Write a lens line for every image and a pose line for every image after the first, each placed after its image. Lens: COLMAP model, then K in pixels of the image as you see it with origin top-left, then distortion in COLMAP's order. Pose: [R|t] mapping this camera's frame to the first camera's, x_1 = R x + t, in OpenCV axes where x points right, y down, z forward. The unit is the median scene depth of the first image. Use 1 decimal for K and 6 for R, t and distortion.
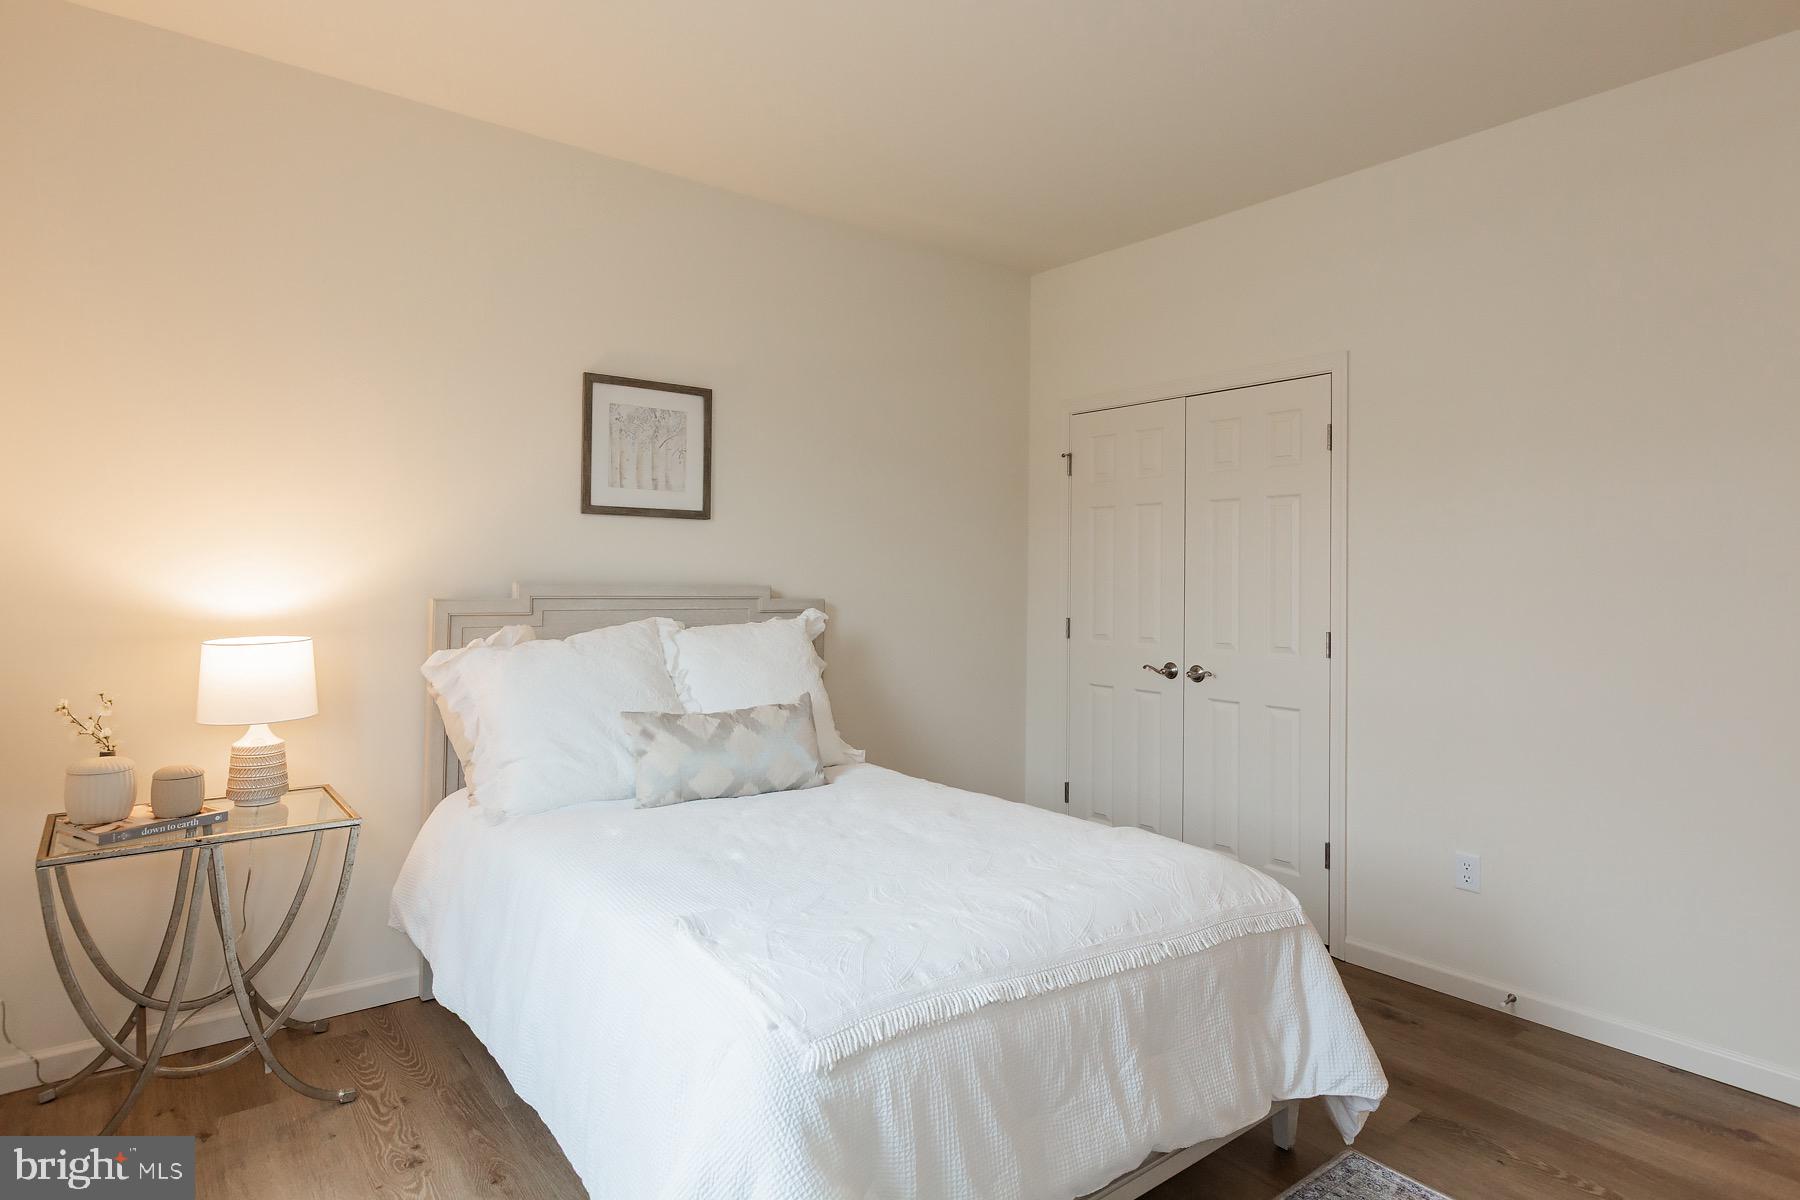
lens RADIAL K [[1005.3, 0, 901.1], [0, 1005.3, 581.8], [0, 0, 1]] dist [0.000415, -0.000002]
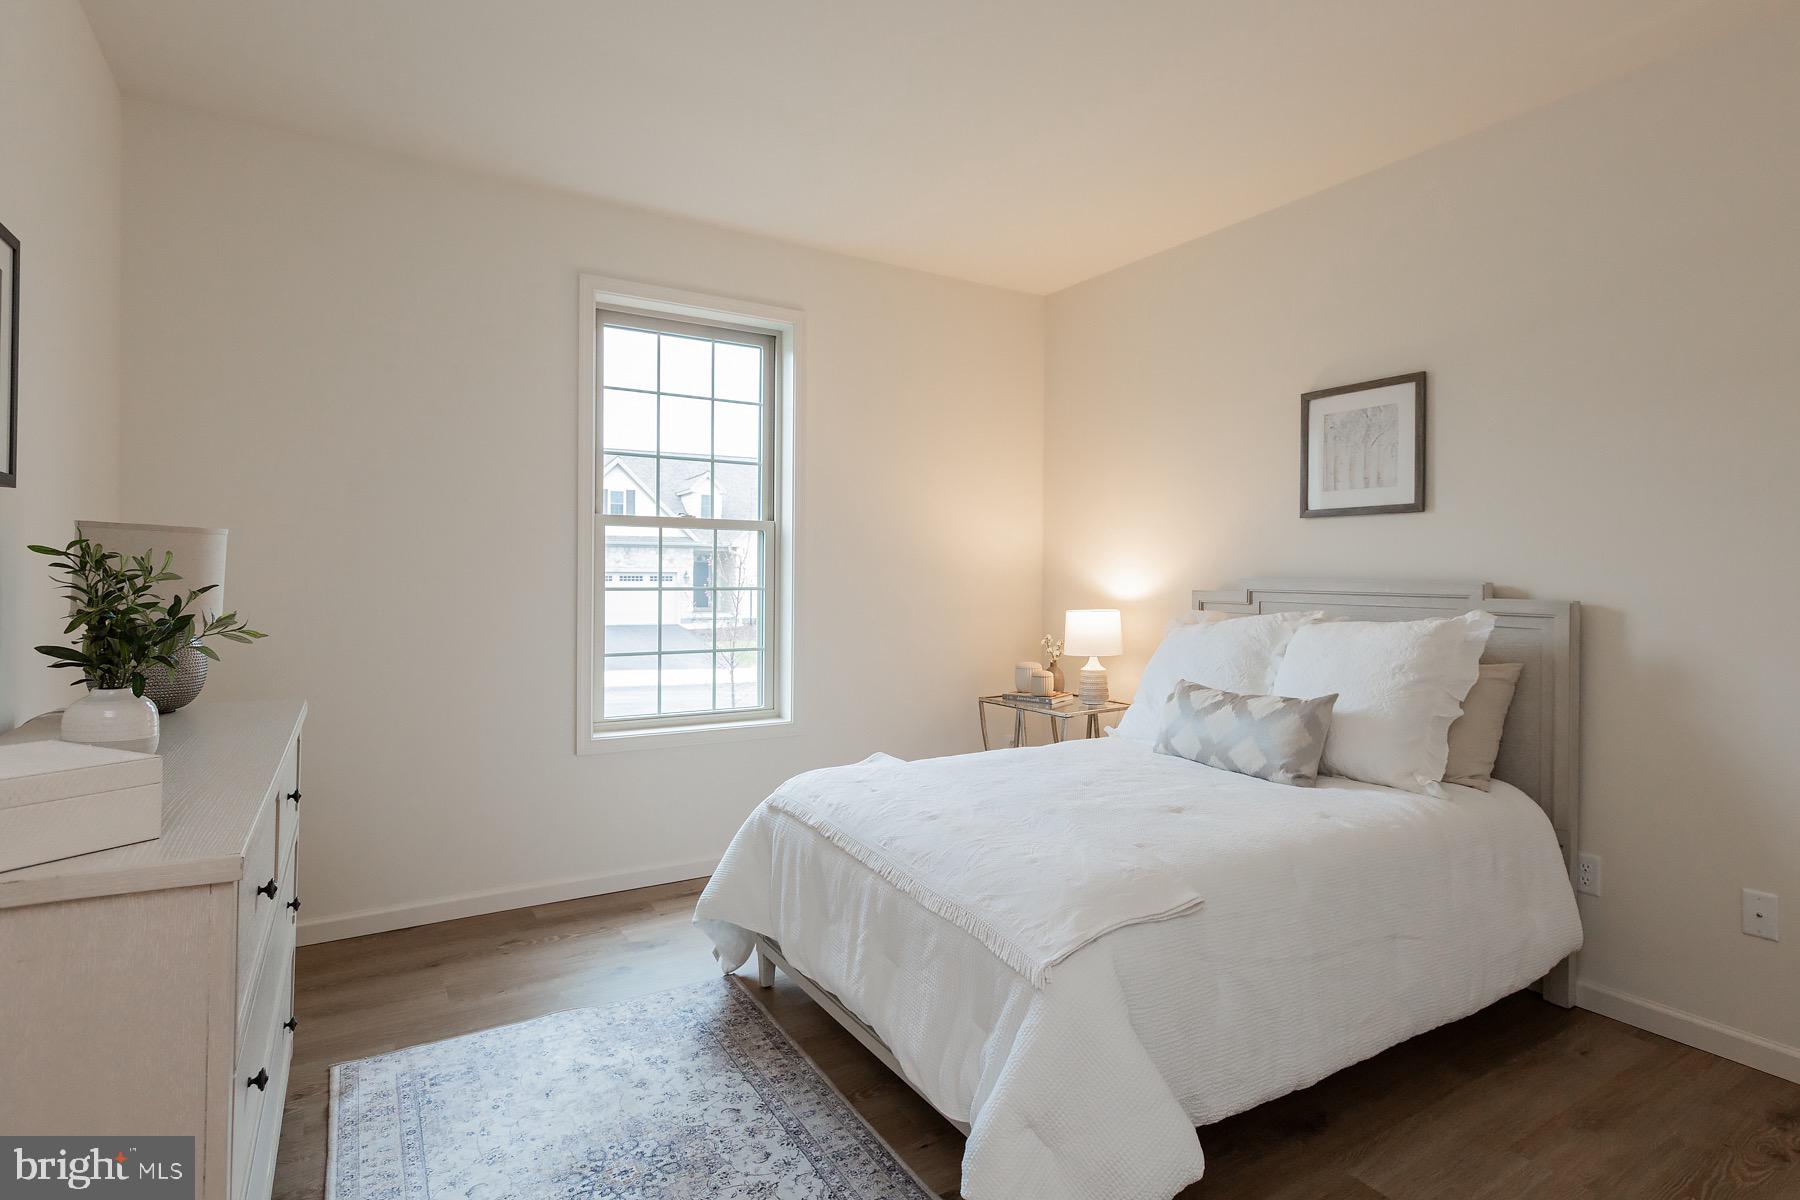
lens RADIAL K [[985.5, 0, 879.6], [0, 985.5, 583.2], [0, 0, 1]] dist [-0.001273, 0.000012]
pose [[-0.171054, -0.000198, -0.985262, 0.837457], [-0.012237, 0.999923, 0.001924, 0.009388], [0.985186, 0.012385, -0.171043, 0.697194]]
